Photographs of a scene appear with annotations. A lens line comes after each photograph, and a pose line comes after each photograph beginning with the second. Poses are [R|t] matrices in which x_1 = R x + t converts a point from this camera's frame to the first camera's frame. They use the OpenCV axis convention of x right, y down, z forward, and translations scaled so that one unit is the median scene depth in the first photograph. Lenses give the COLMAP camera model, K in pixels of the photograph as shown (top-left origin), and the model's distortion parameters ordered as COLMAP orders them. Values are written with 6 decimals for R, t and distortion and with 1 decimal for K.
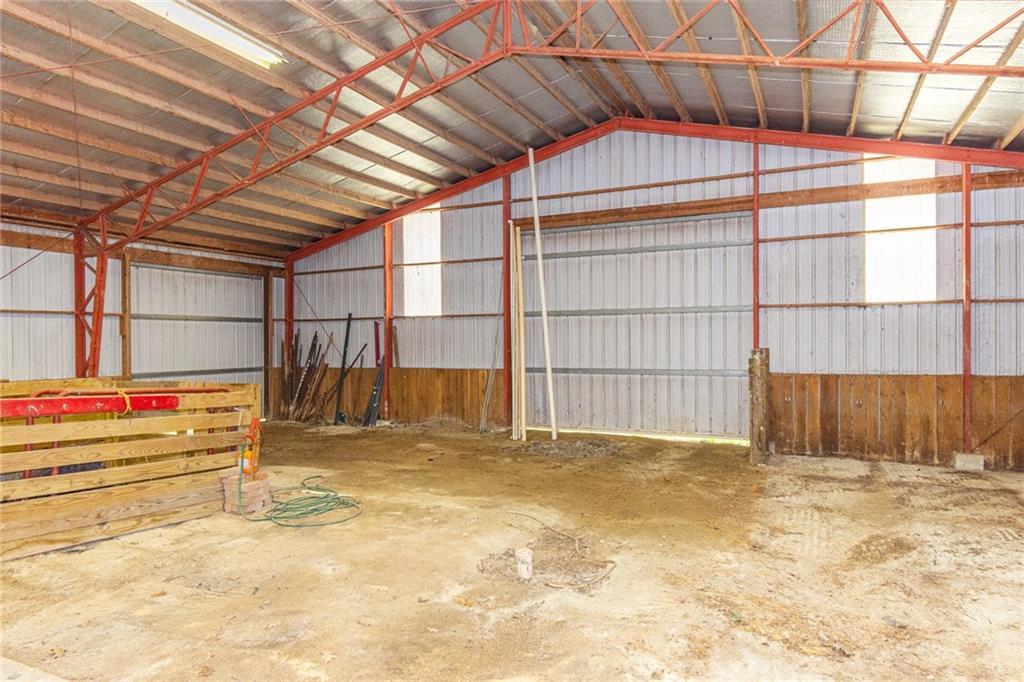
lens RADIAL K [[615.0, 0, 495.7], [0, 615.0, 350.1], [0, 0, 1]] dist [-0.000372, -0.003109]
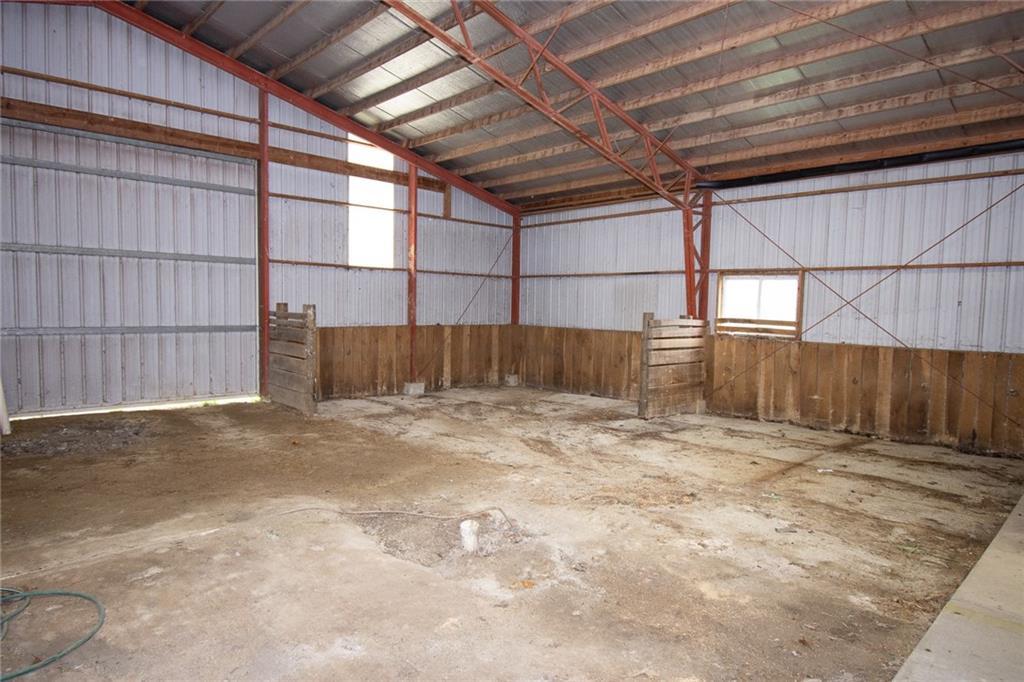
lens RADIAL K [[615.0, 0, 507.6], [0, 615.0, 345.4], [0, 0, 1]] dist [-0.000372, -0.003109]
pose [[0.358102, -0.054268, 0.932104, -0.404662], [-0.015496, 0.997826, 0.064048, -0.004648], [-0.933554, -0.037380, 0.356482, 0.308491]]
